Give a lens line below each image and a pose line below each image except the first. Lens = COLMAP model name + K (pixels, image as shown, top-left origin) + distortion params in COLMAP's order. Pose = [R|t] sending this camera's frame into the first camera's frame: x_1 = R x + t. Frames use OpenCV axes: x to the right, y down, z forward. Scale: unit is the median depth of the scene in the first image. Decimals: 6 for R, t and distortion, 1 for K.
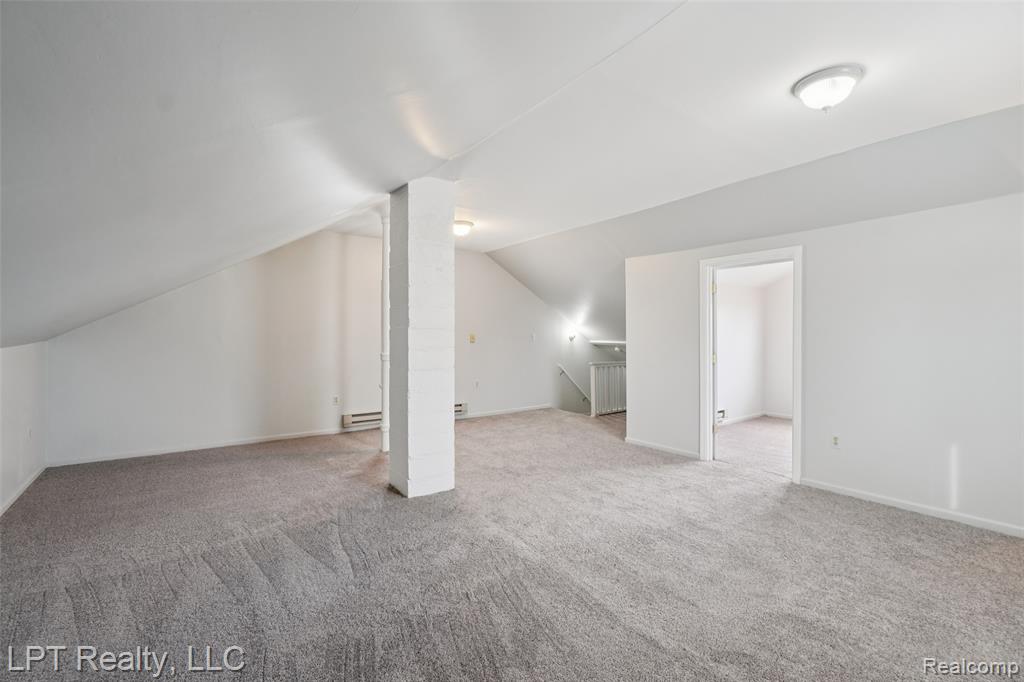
lens RADIAL K [[446.8, 0, 511.7], [0, 446.8, 338.1], [0, 0, 1]] dist [-0.001933, 0.000003]
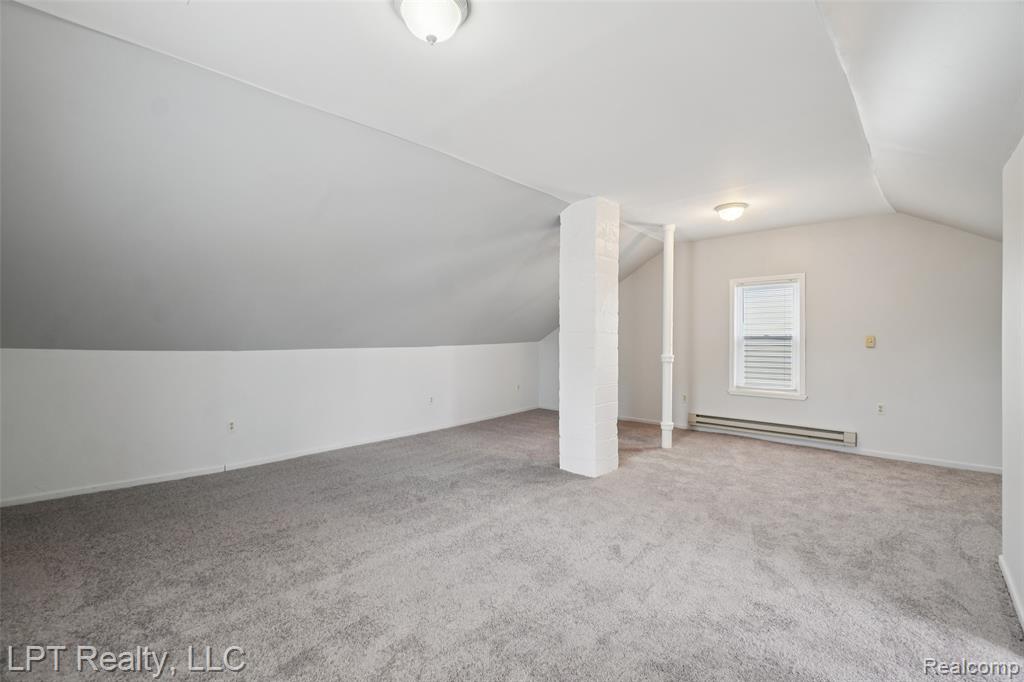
lens RADIAL K [[446.8, 0, 511.7], [0, 446.8, 338.1], [0, 0, 1]] dist [-0.001933, 0.000003]
pose [[0.166798, -0.002952, -0.985987, 0.827187], [0.001932, 0.999995, -0.002667, -0.007559], [0.985989, -0.001460, 0.166802, 0.543282]]
